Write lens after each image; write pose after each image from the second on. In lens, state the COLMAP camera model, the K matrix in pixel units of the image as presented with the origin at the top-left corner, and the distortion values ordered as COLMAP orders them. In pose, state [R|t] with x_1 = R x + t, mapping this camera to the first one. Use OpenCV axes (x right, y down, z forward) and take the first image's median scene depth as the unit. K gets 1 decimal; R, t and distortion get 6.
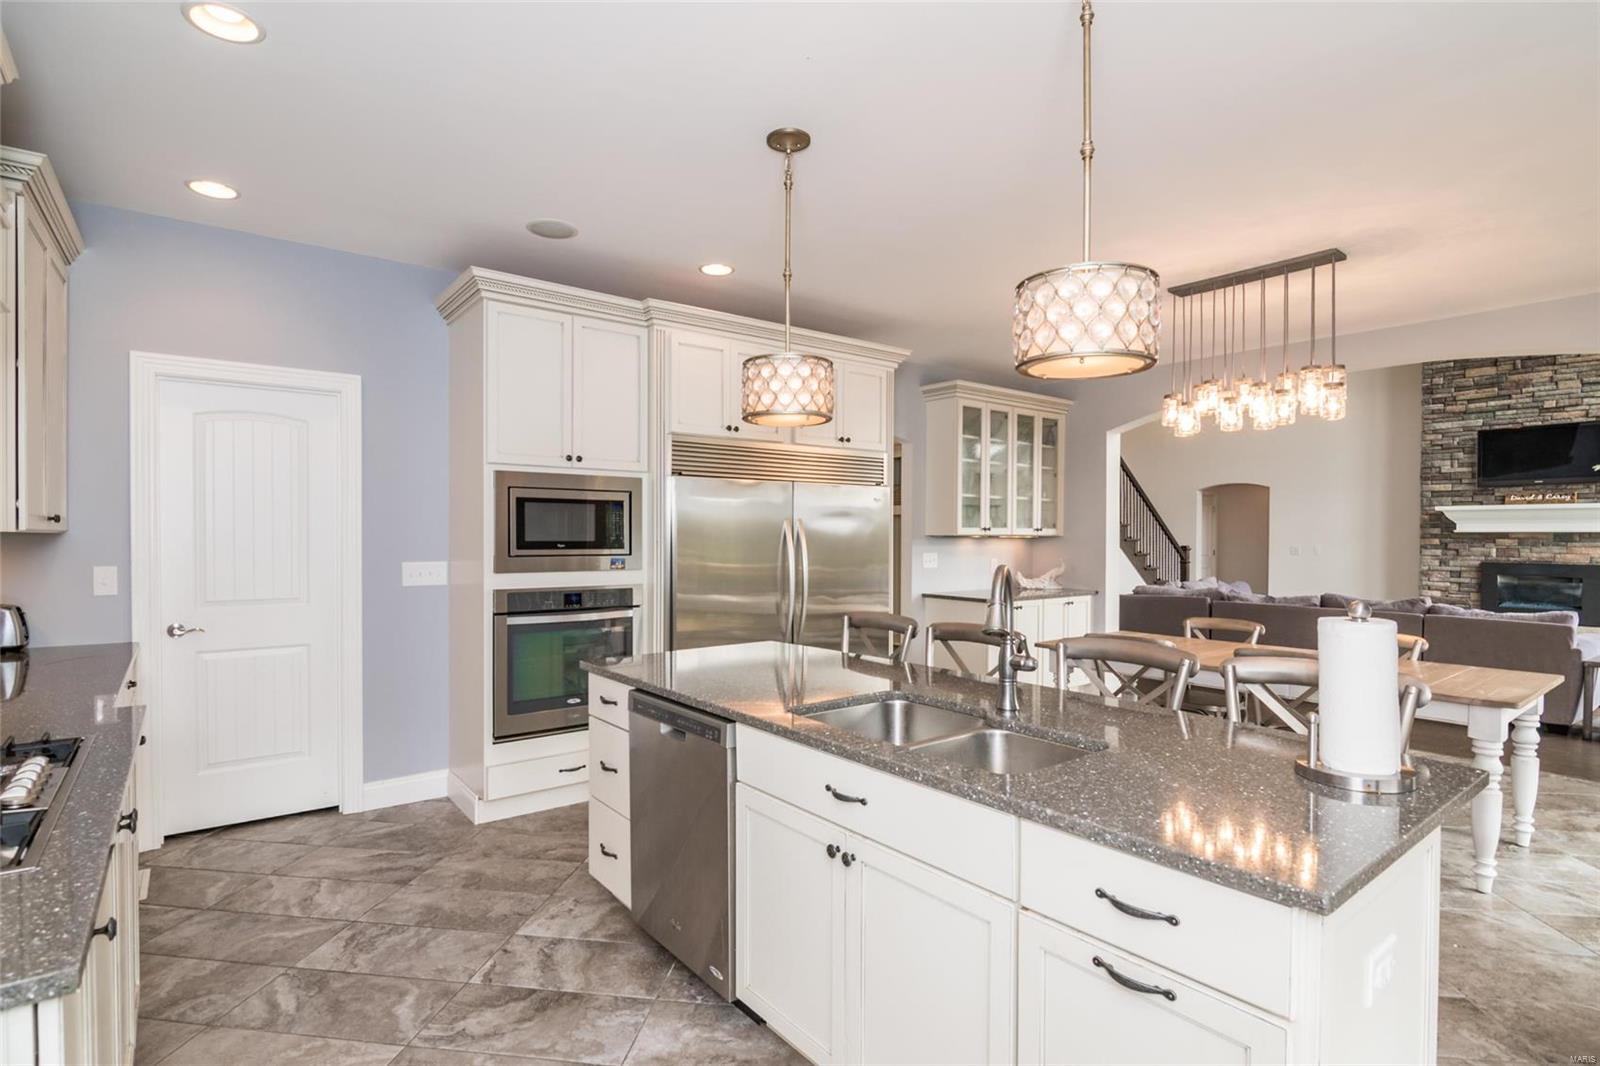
lens RADIAL K [[787.0, 0, 810.1], [0, 787.0, 541.1], [0, 0, 1]] dist [-0.010140, -0.003213]
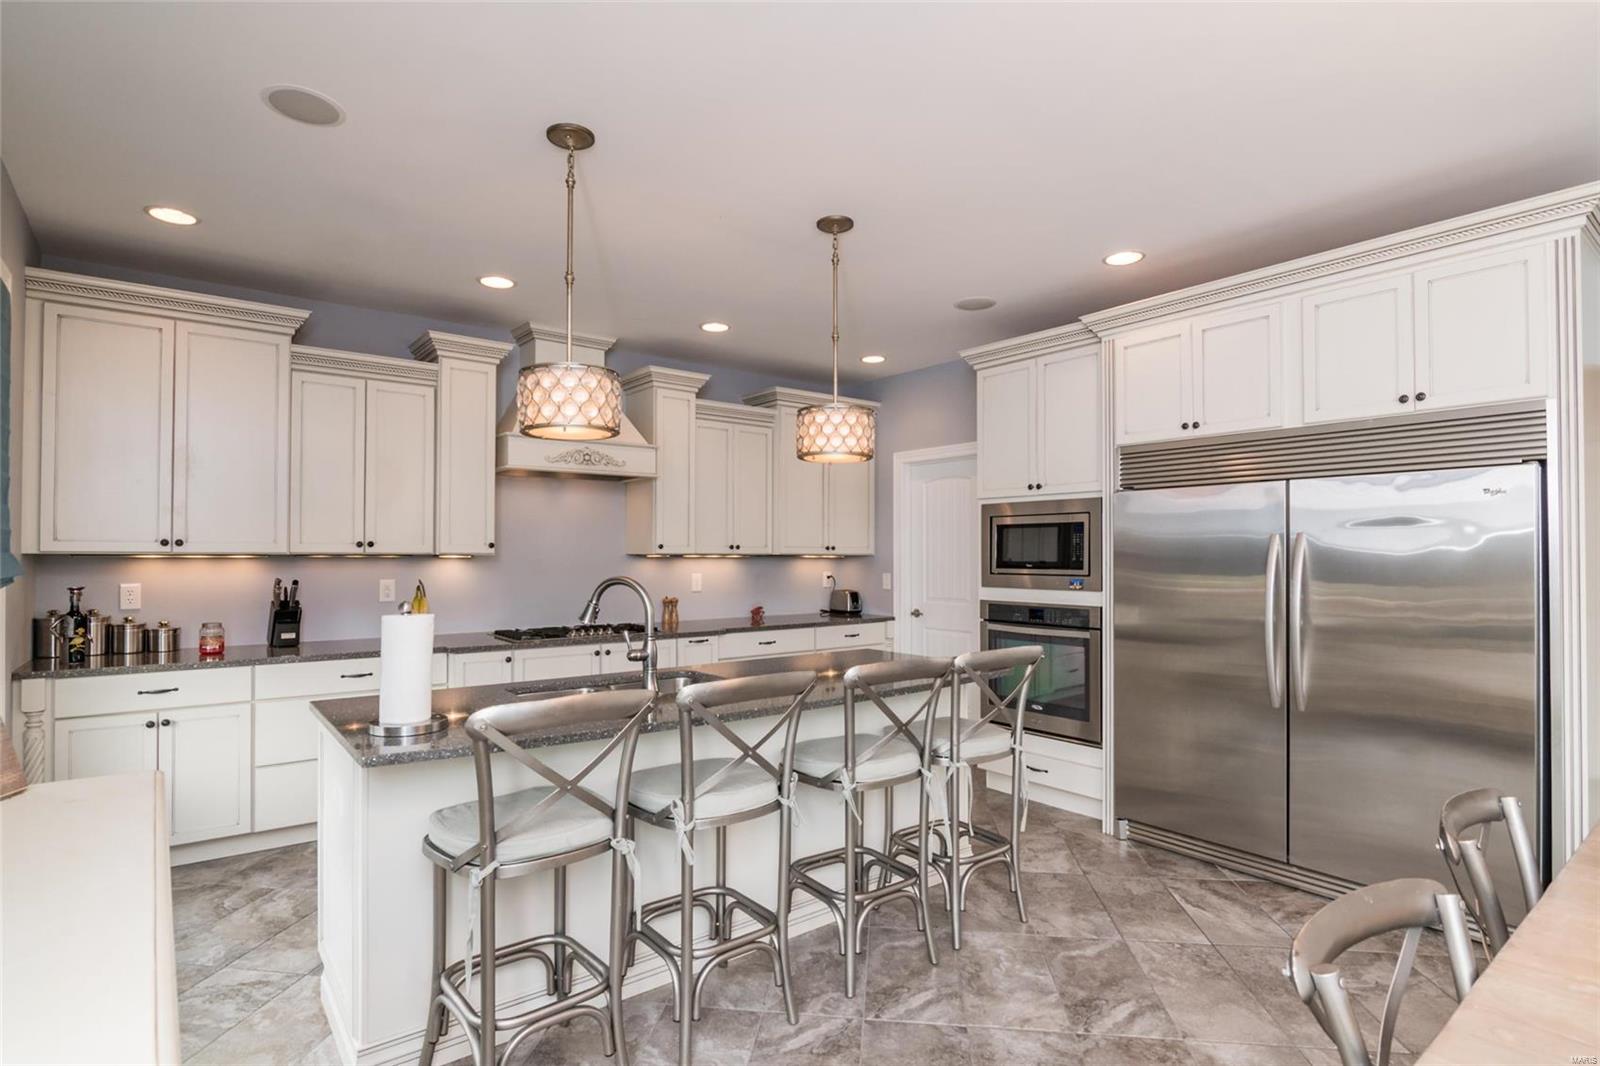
lens RADIAL K [[787.0, 0, 798.4], [0, 787.0, 541.3], [0, 0, 1]] dist [-0.010140, -0.003213]
pose [[0.009661, -0.019443, -0.999764, 0.771263], [-0.007938, 0.999778, -0.019520, -0.004100], [0.999922, 0.008124, 0.009504, 0.633210]]
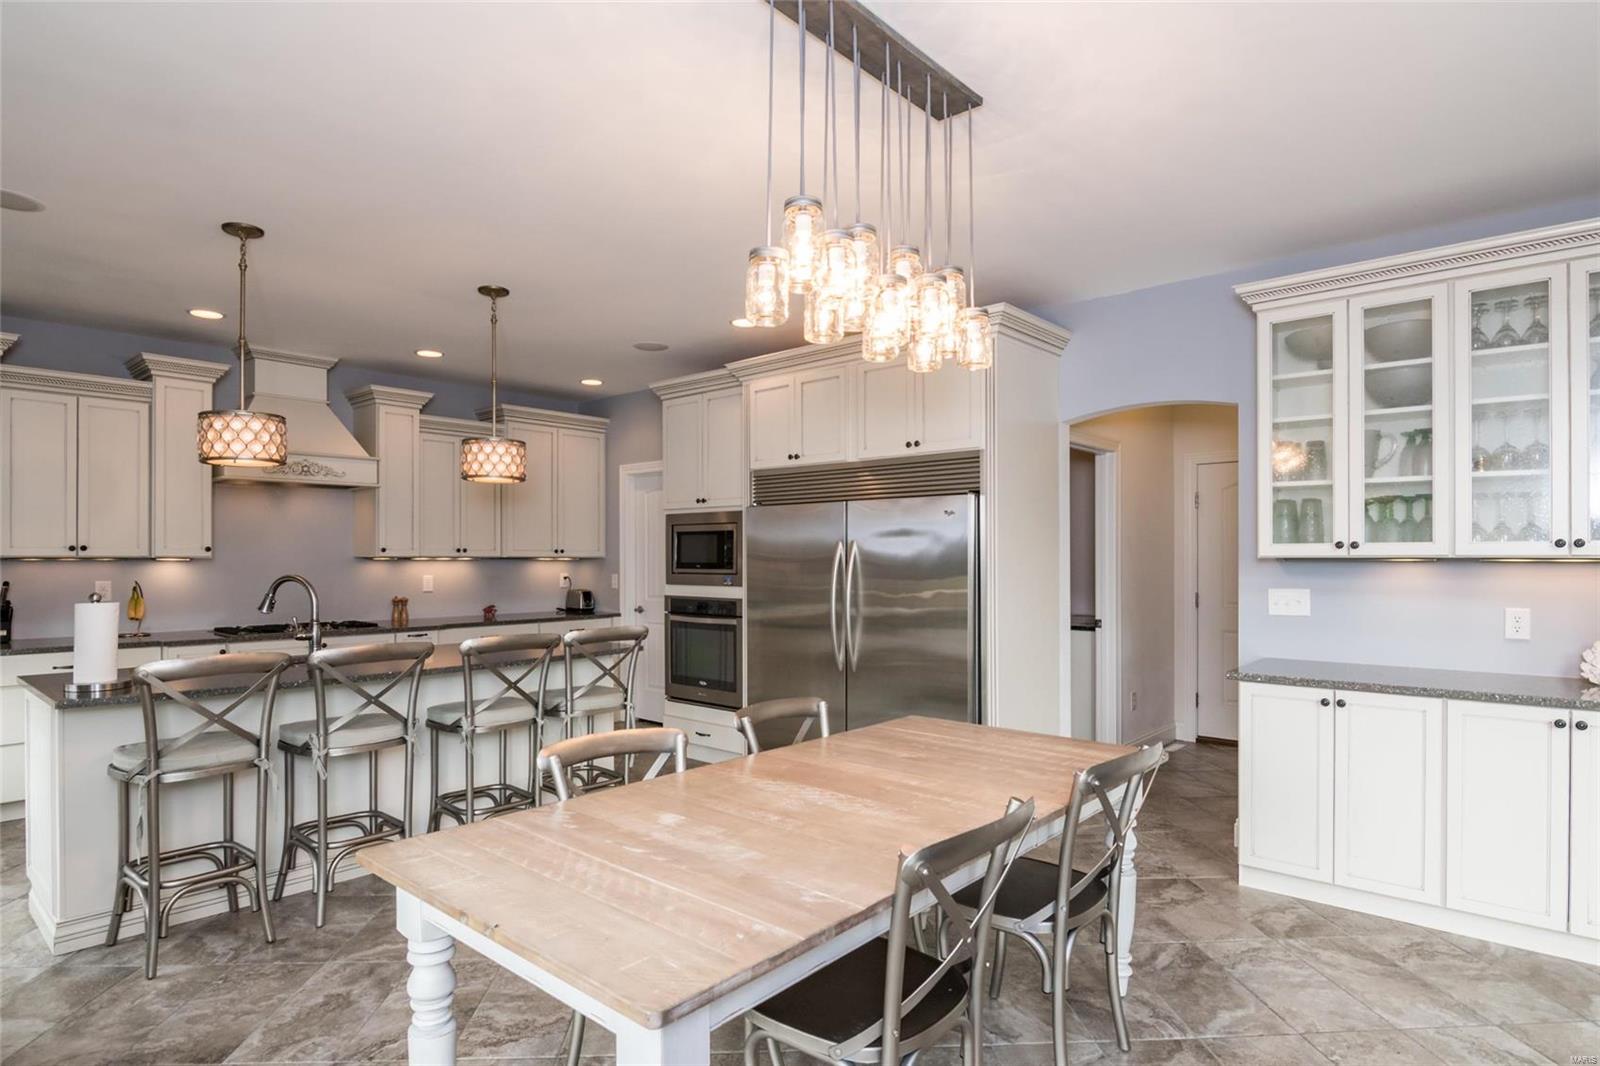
lens RADIAL K [[877.0, 0, 811.1], [0, 877.0, 553.2], [0, 0, 1]] dist [-0.013772, -0.002134]
pose [[0.182418, -0.006705, -0.983198, 1.147802], [-0.006873, 0.999944, -0.008095, -0.005442], [0.983197, 0.008234, 0.182362, 0.879858]]
